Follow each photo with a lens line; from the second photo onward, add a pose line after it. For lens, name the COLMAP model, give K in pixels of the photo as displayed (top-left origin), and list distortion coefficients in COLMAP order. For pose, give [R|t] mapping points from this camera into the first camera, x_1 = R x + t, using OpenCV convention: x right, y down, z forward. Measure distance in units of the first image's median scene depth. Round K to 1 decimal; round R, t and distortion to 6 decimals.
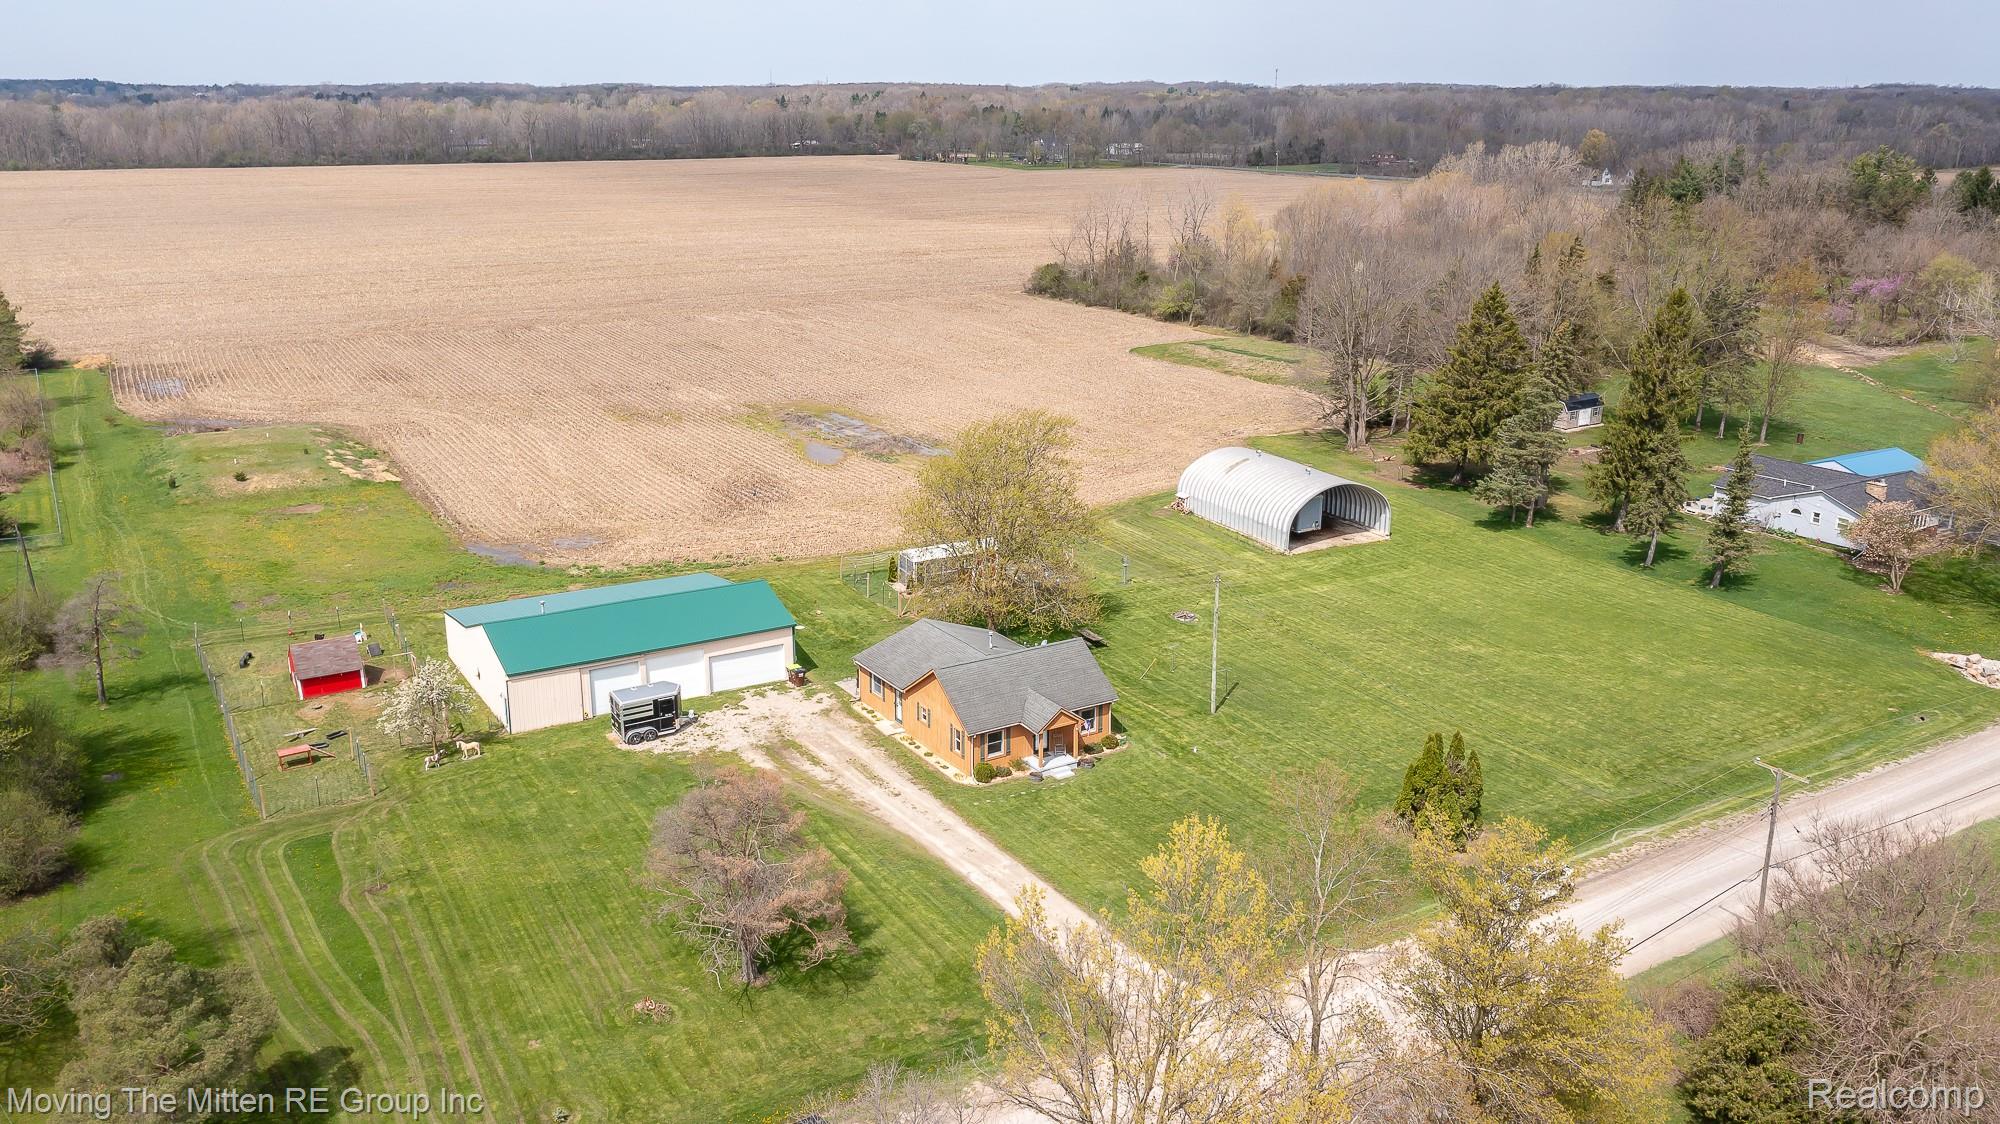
lens RADIAL K [[1572.8, 0, 1000.0], [0, 1572.8, 562.0], [0, 0, 1]] dist [-0.005410, 0.001680]
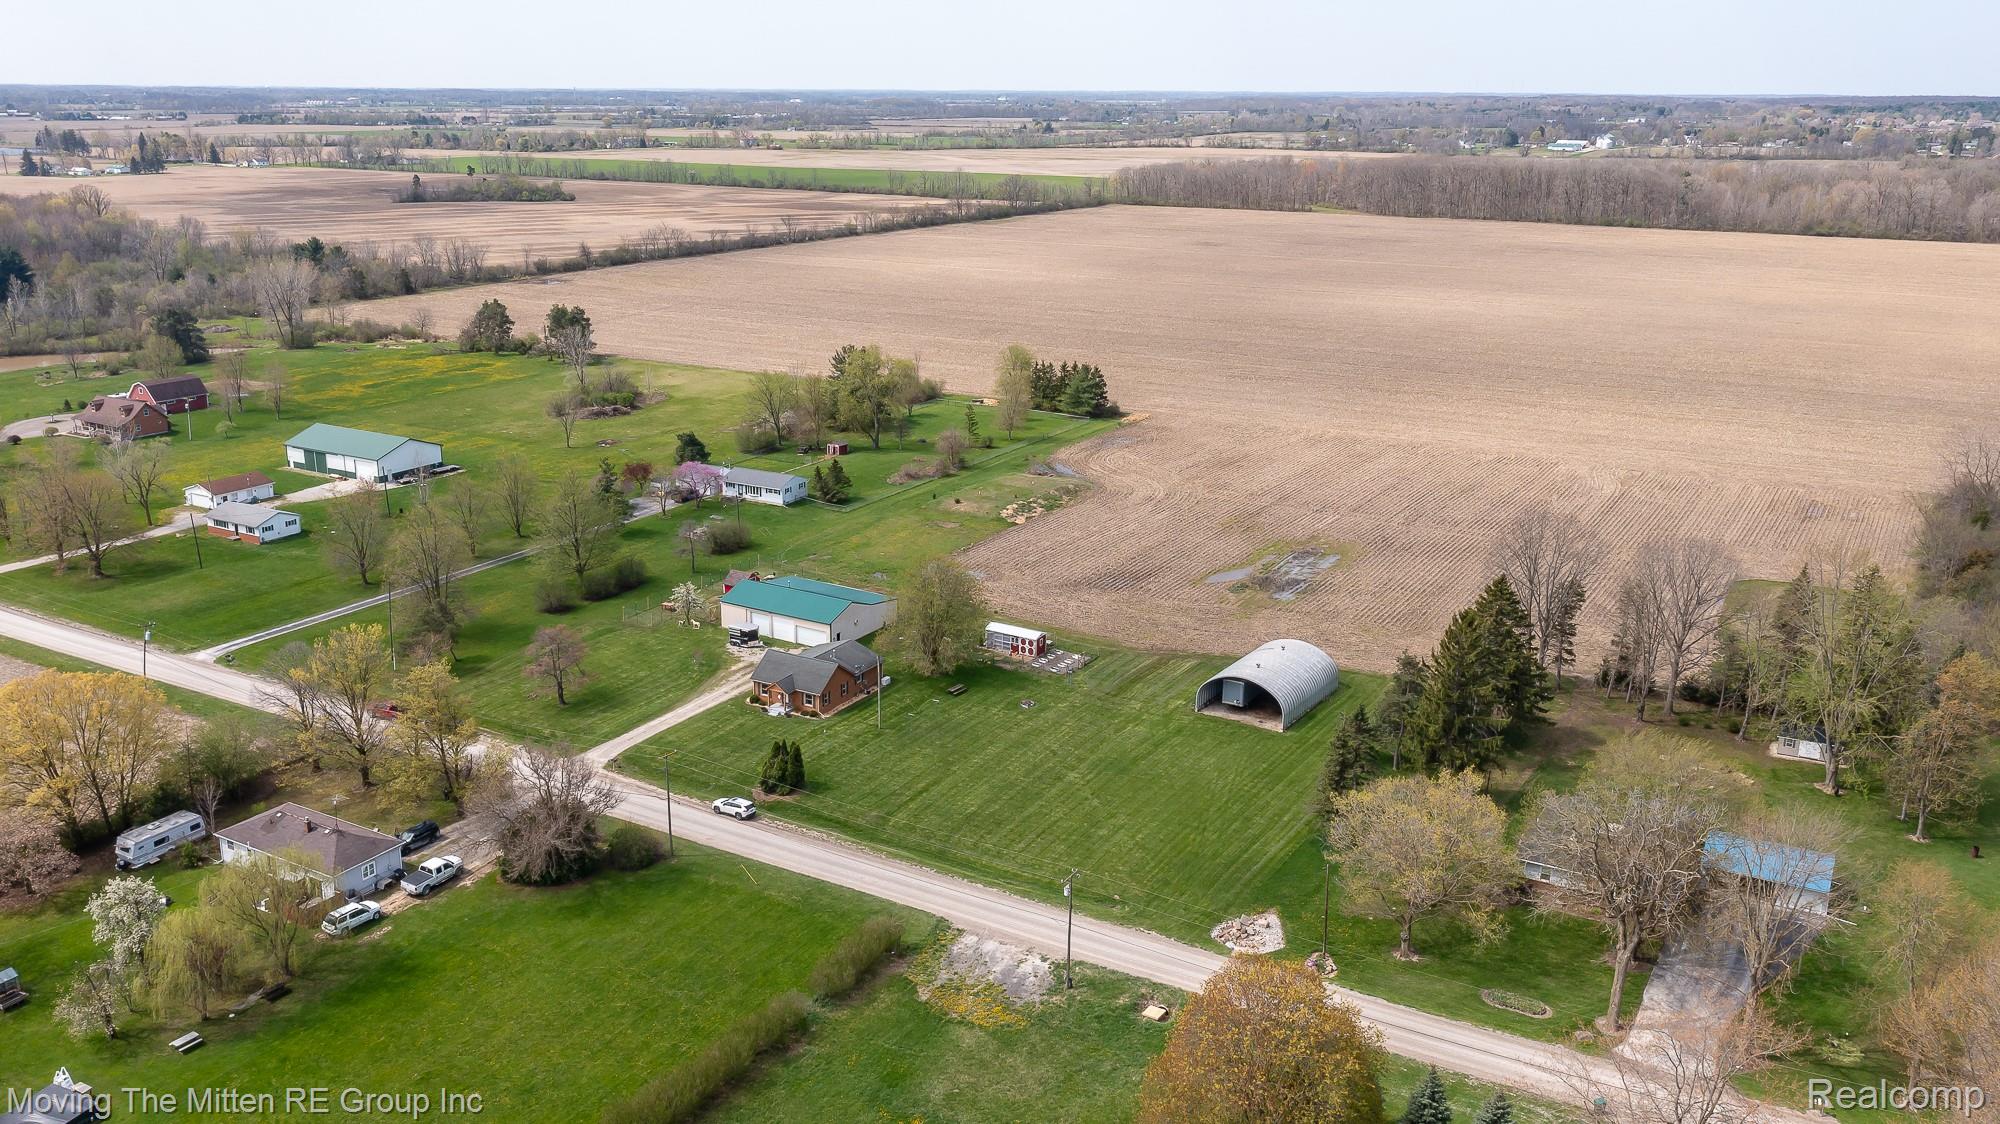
lens RADIAL K [[1601.1, 0, 1000.0], [0, 1601.1, 562.0], [0, 0, 1]] dist [0.000989, -0.001692]
pose [[0.473693, 0.250961, -0.844176, 1.644161], [-0.259491, 0.955759, 0.138525, -0.368676], [0.841593, 0.153438, 0.517859, 0.093554]]
